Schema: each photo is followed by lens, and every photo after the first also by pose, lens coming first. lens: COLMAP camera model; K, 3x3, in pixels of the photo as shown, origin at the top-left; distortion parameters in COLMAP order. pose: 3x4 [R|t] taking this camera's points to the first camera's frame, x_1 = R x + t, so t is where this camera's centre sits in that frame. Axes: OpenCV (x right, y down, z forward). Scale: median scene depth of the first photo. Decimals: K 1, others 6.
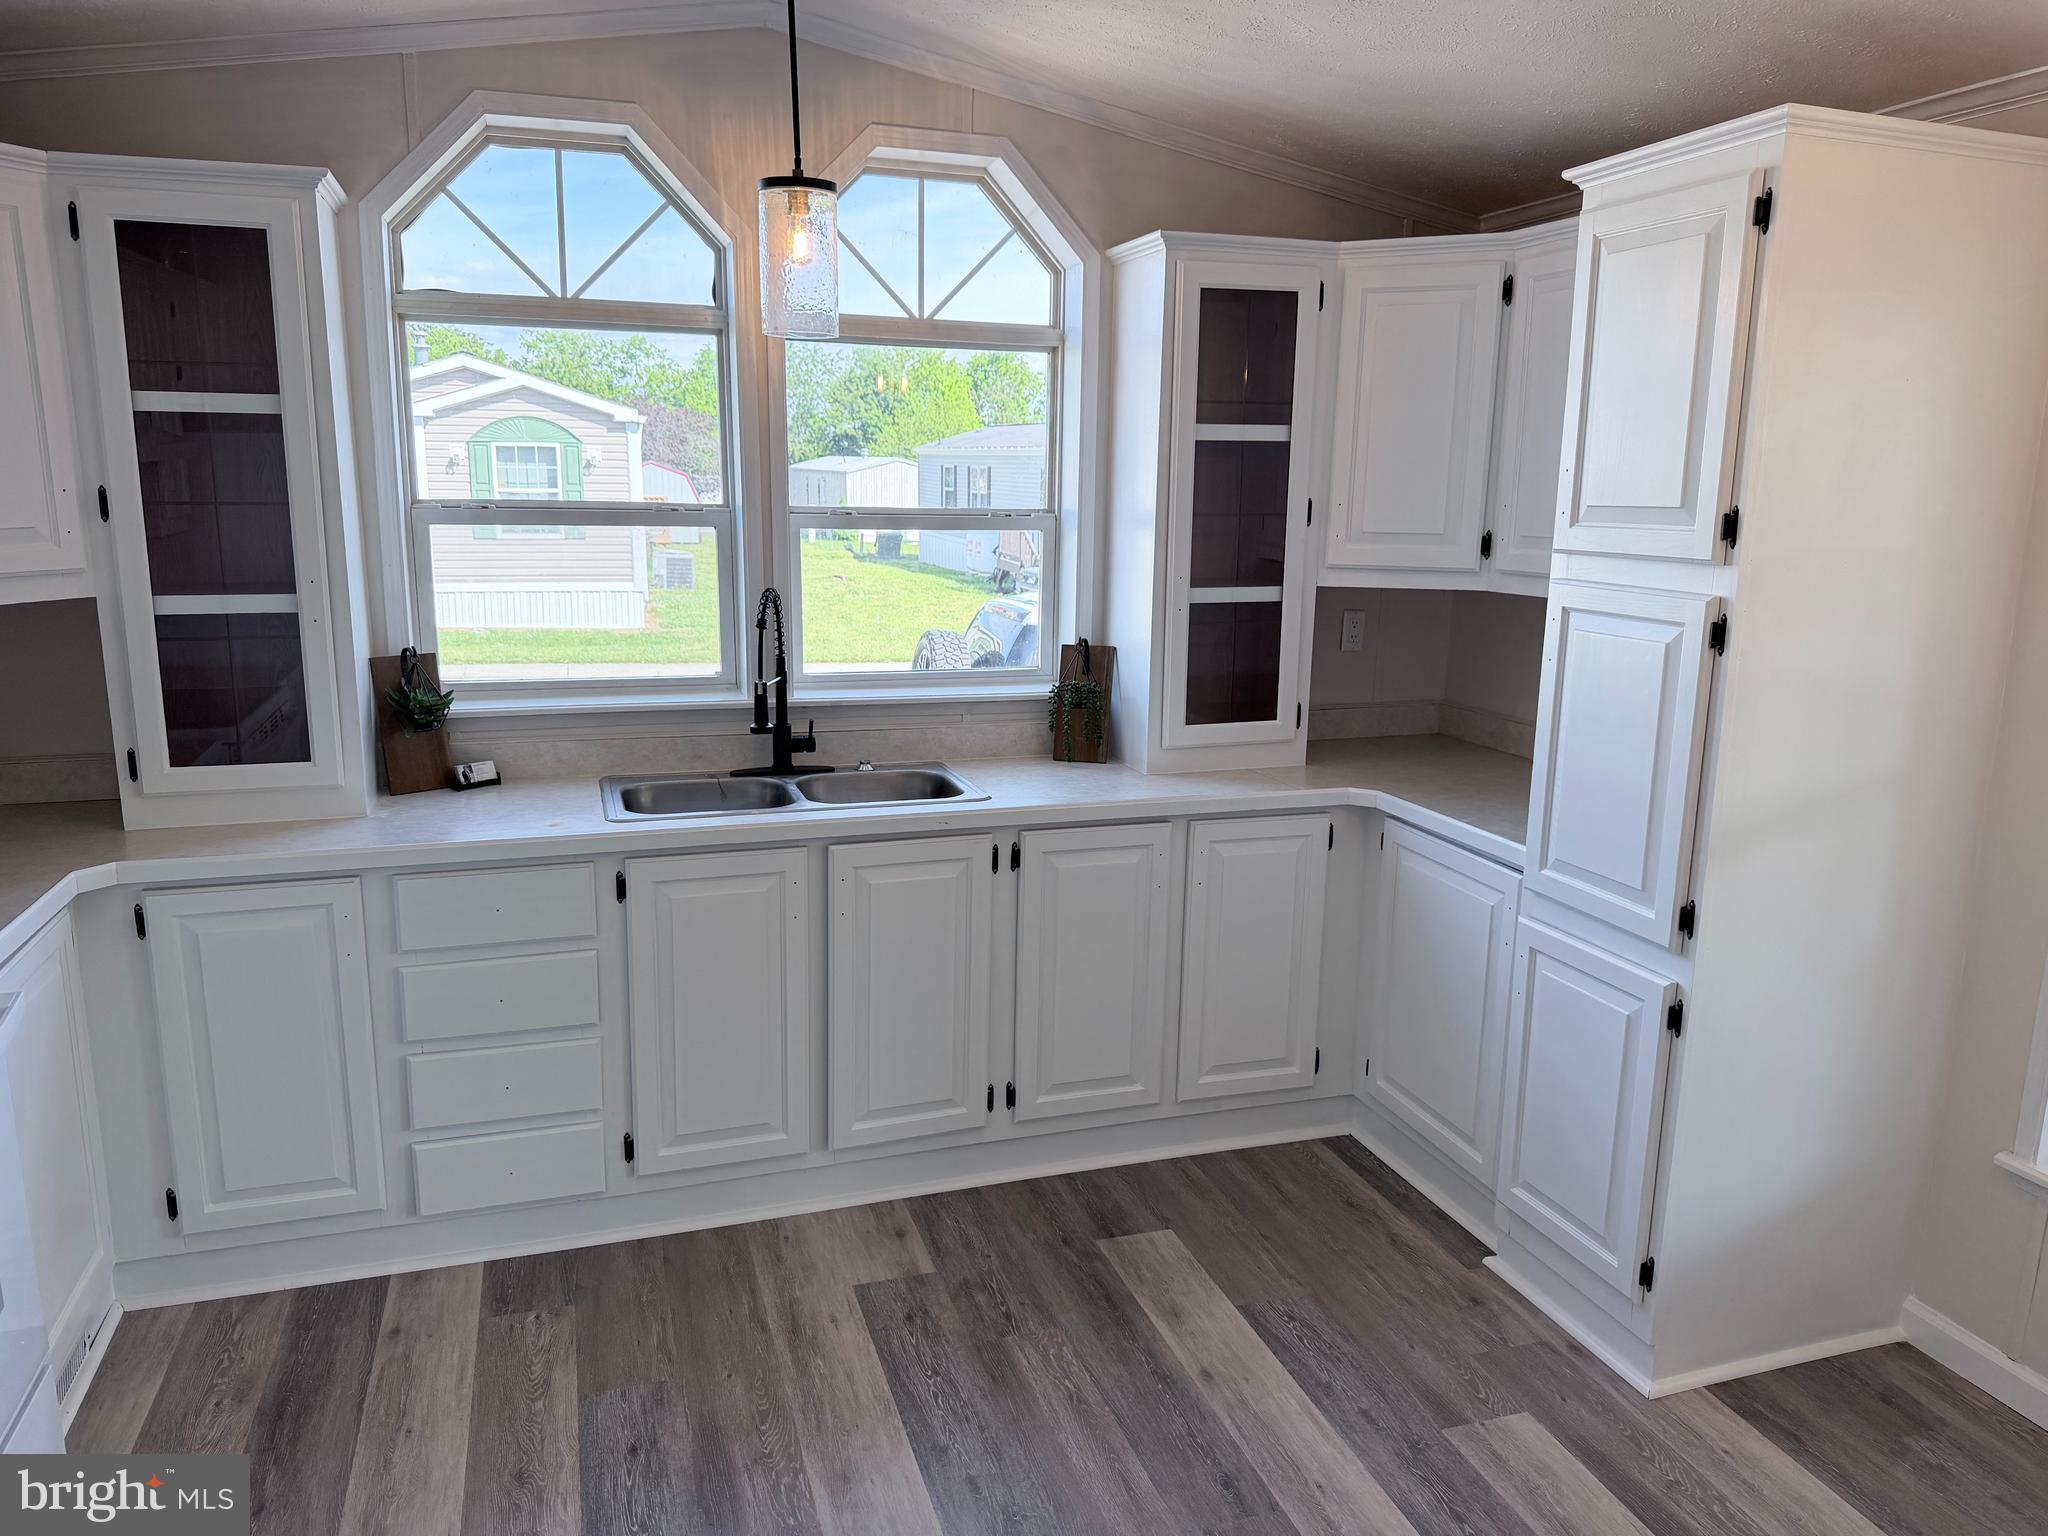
lens RADIAL K [[1452.8, 0, 1036.6], [0, 1452.8, 757.8], [0, 0, 1]] dist [0.112616, -0.184505]
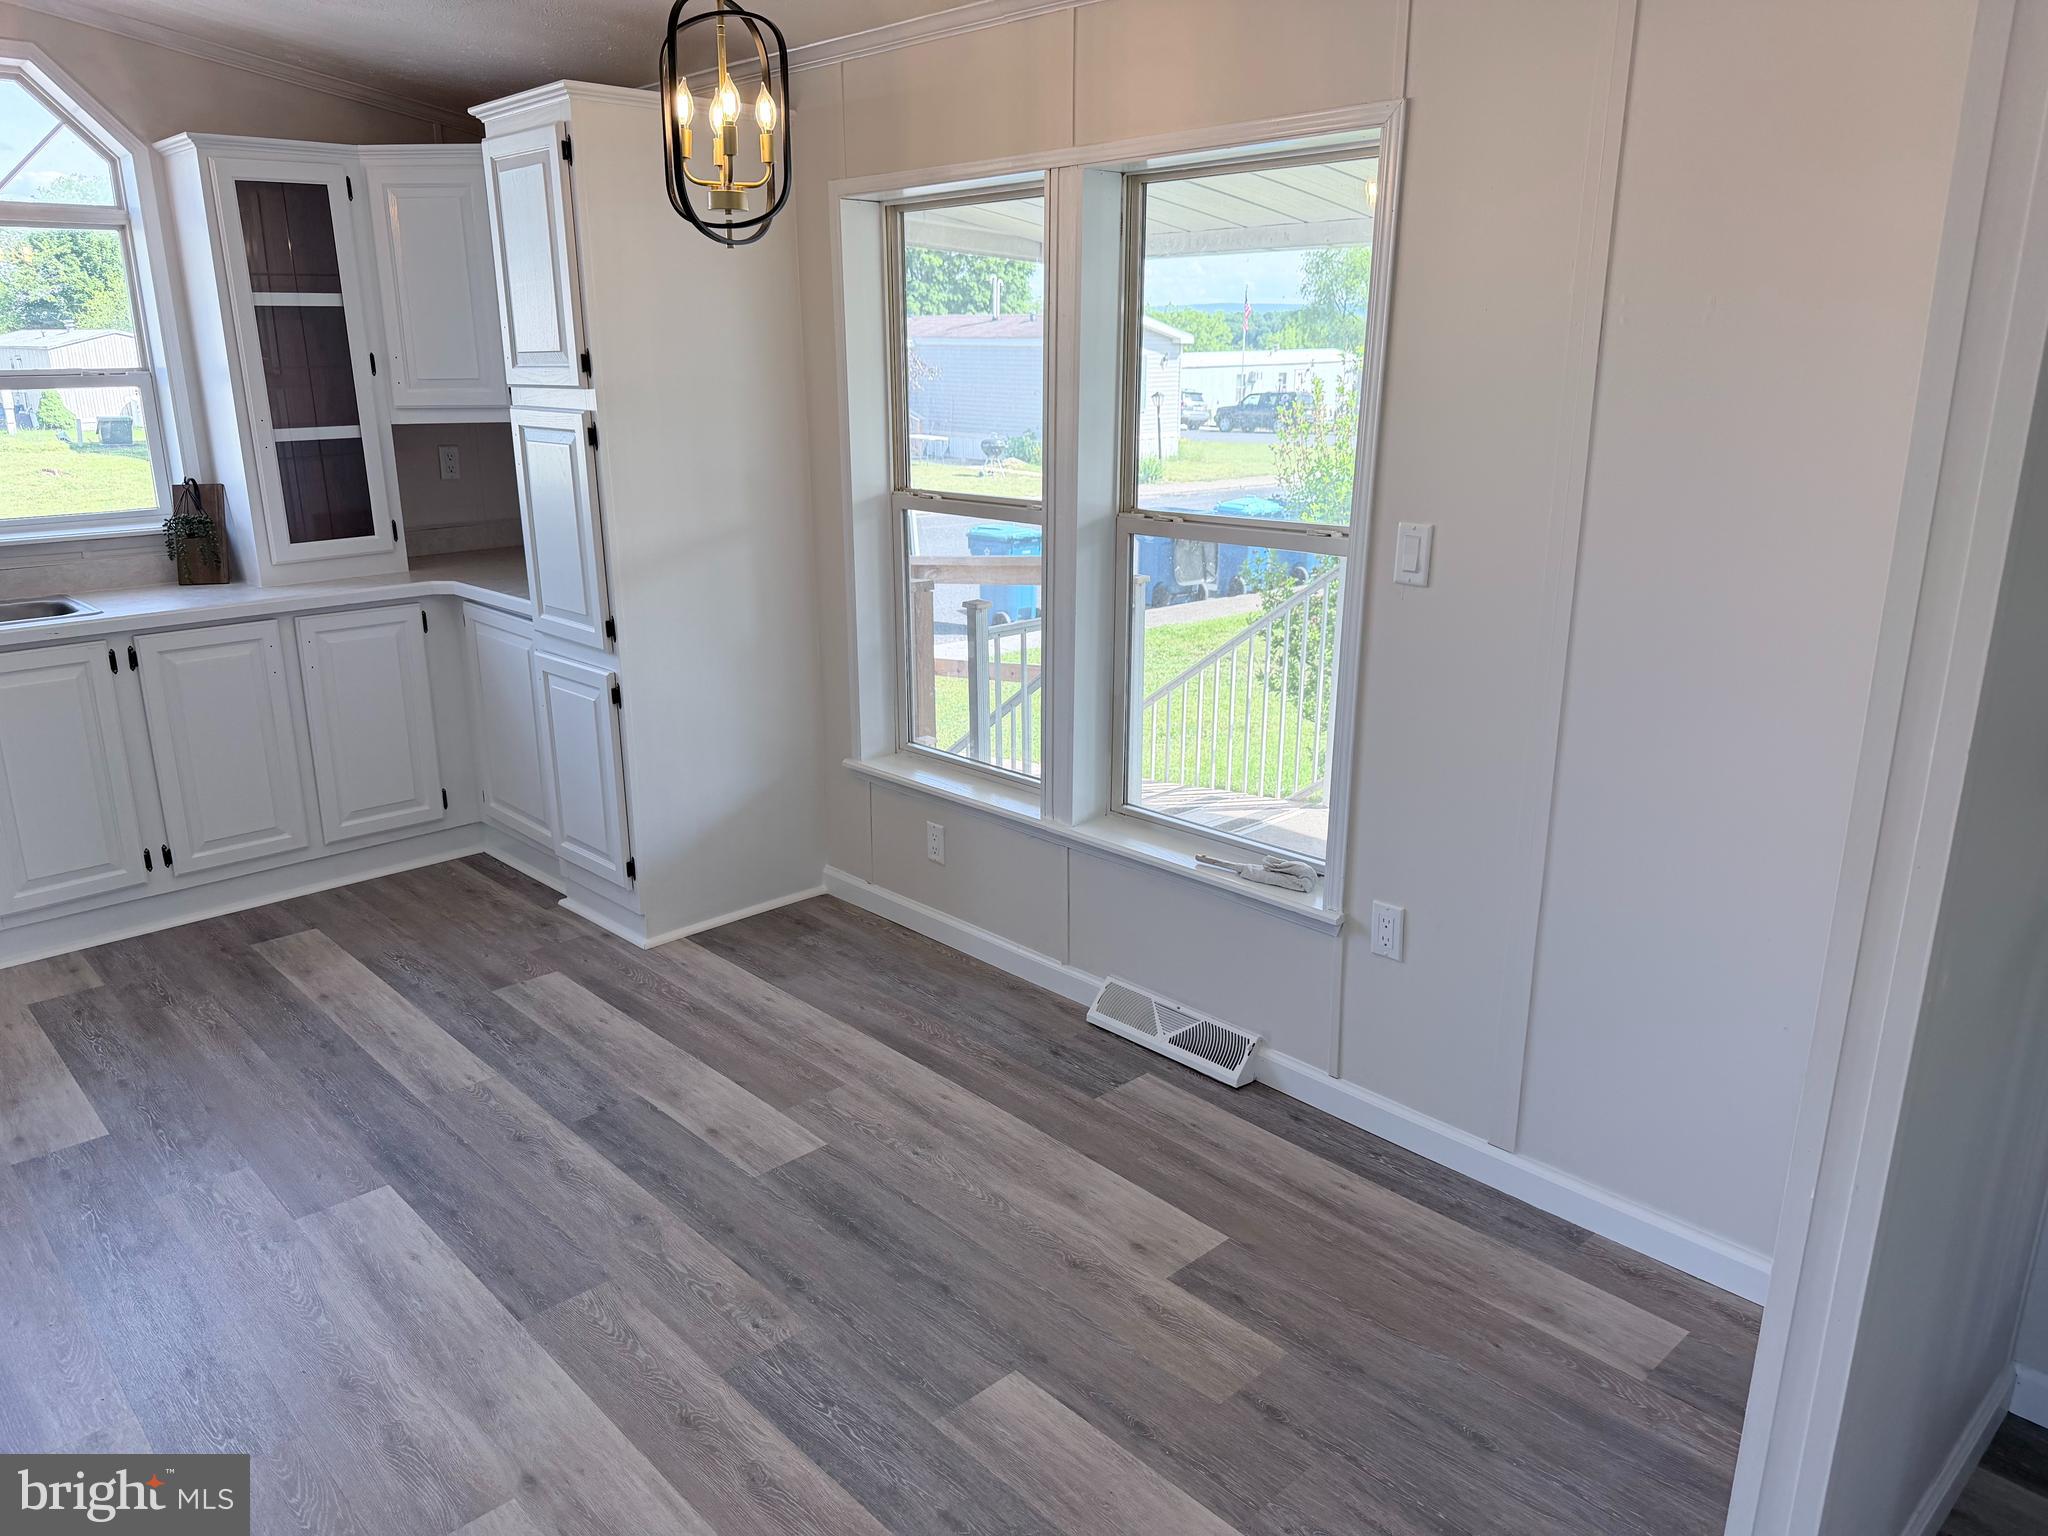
lens RADIAL K [[1470.0, 0, 1017.5], [0, 1470.0, 764.7], [0, 0, 1]] dist [0.028077, -0.036341]
pose [[0.908083, -0.138149, 0.395349, 0.156842], [0.101860, 0.988534, 0.111465, 0.094136], [-0.406214, -0.060949, 0.911743, -0.433924]]
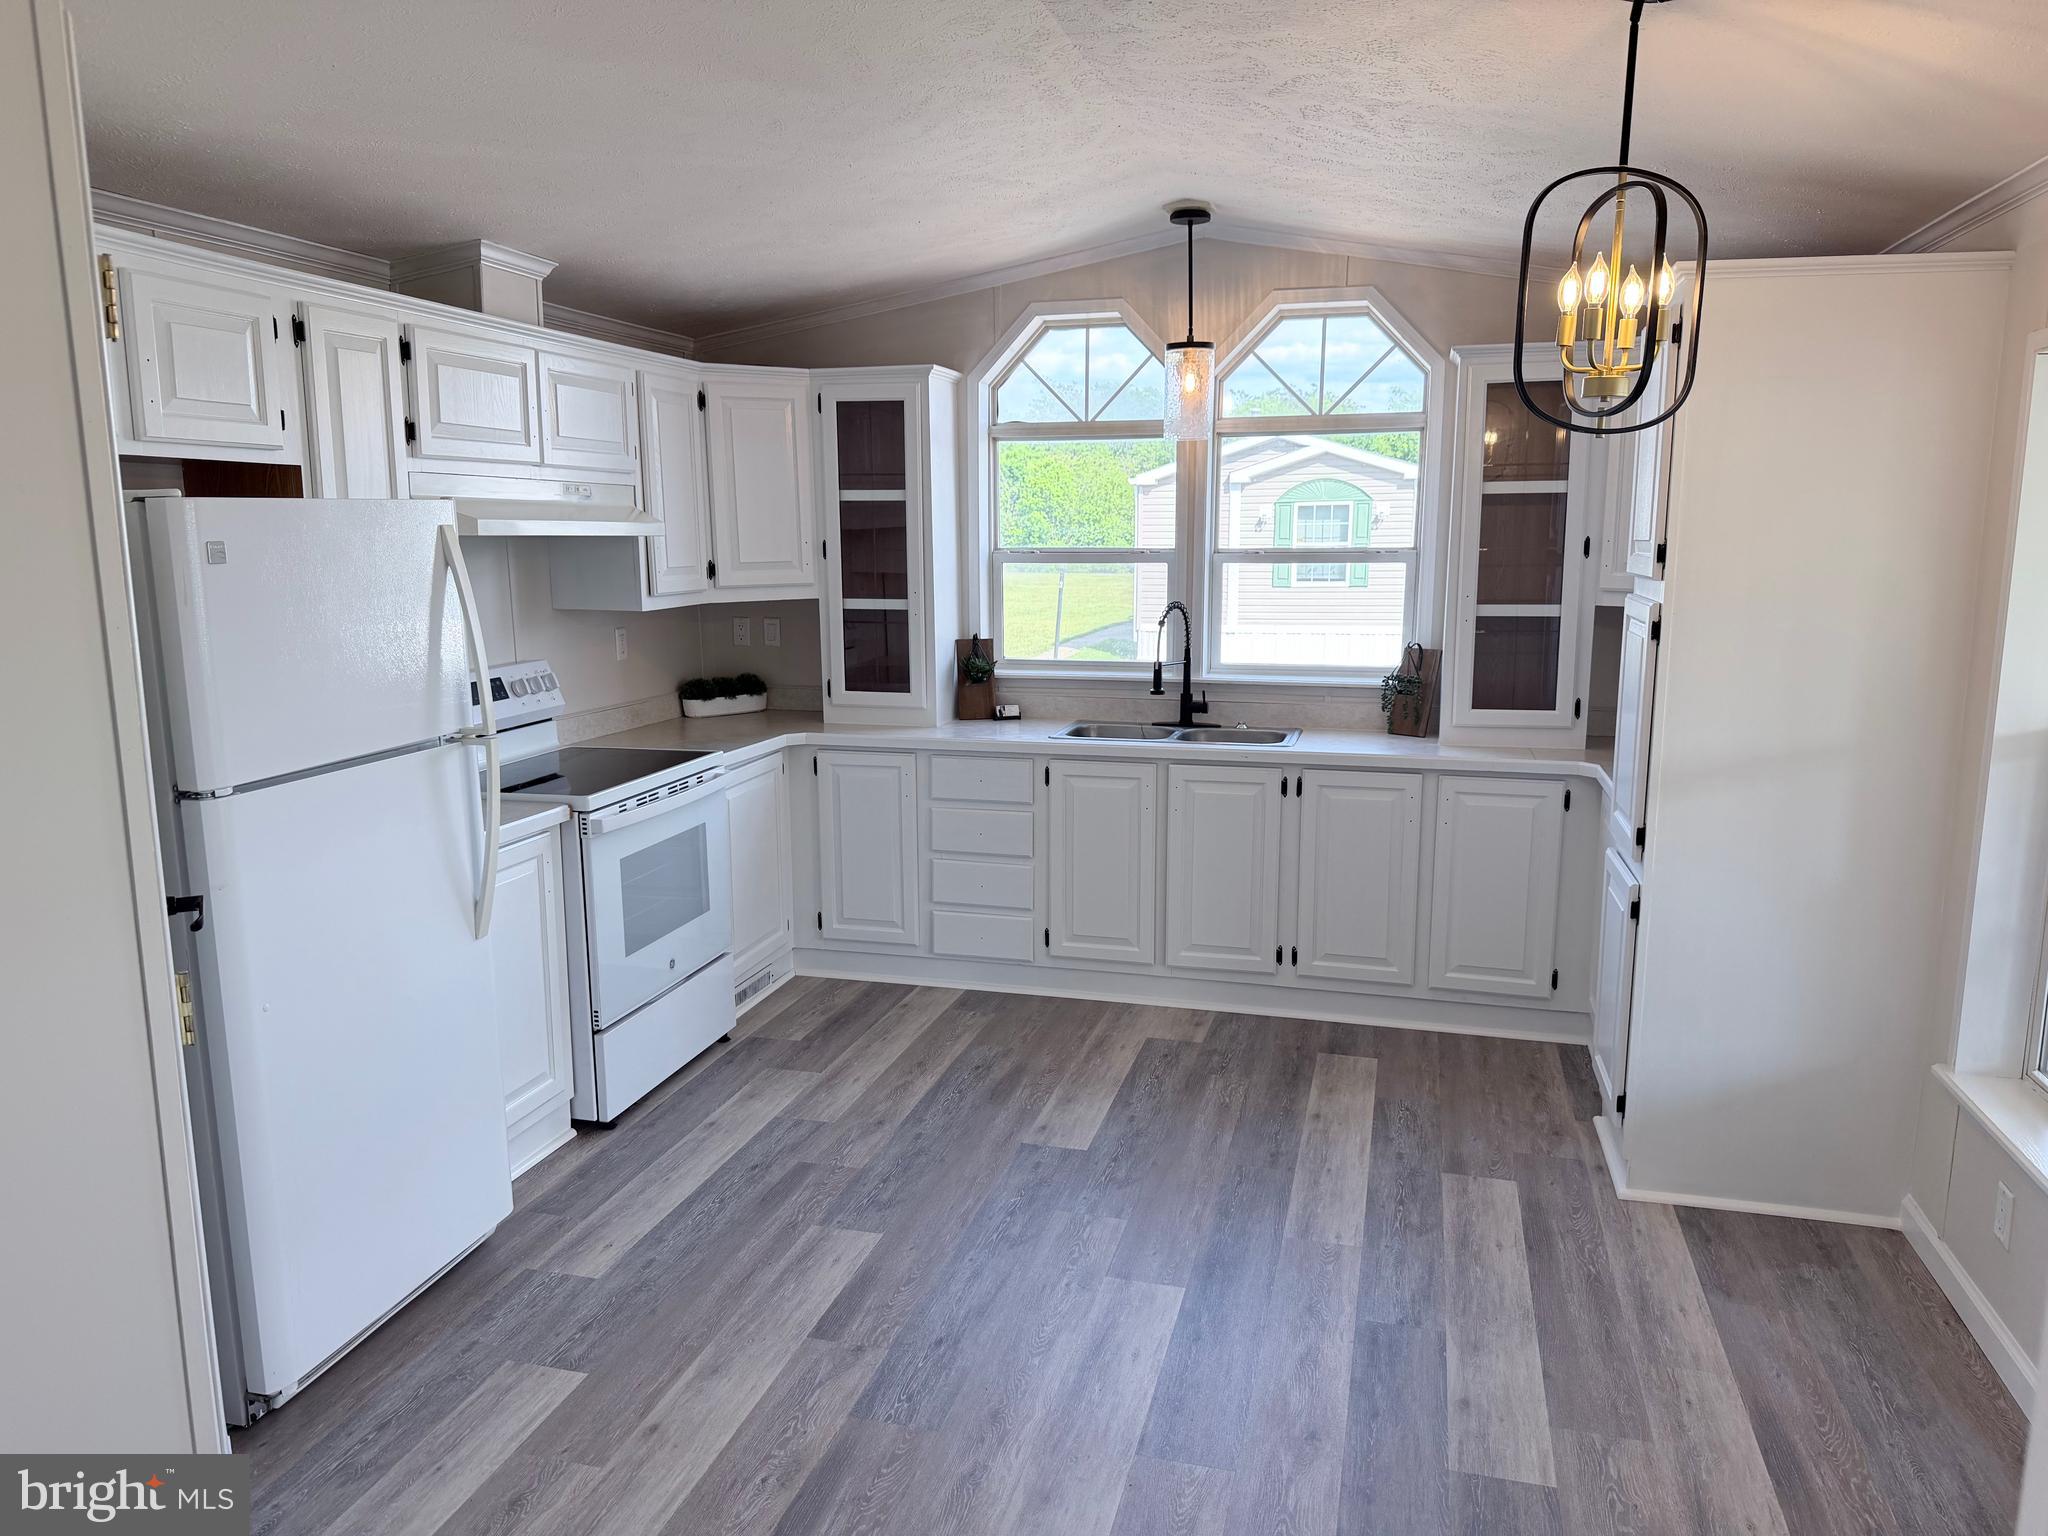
lens RADIAL K [[1435.4, 0, 1001.6], [0, 1435.4, 770.0], [0, 0, 1]] dist [0.098879, -0.139215]
pose [[0.830040, 0.078065, -0.552213, 0.532285], [-0.091785, 0.995775, 0.002807, 0.074902], [0.550099, 0.048355, 0.833698, -0.362184]]
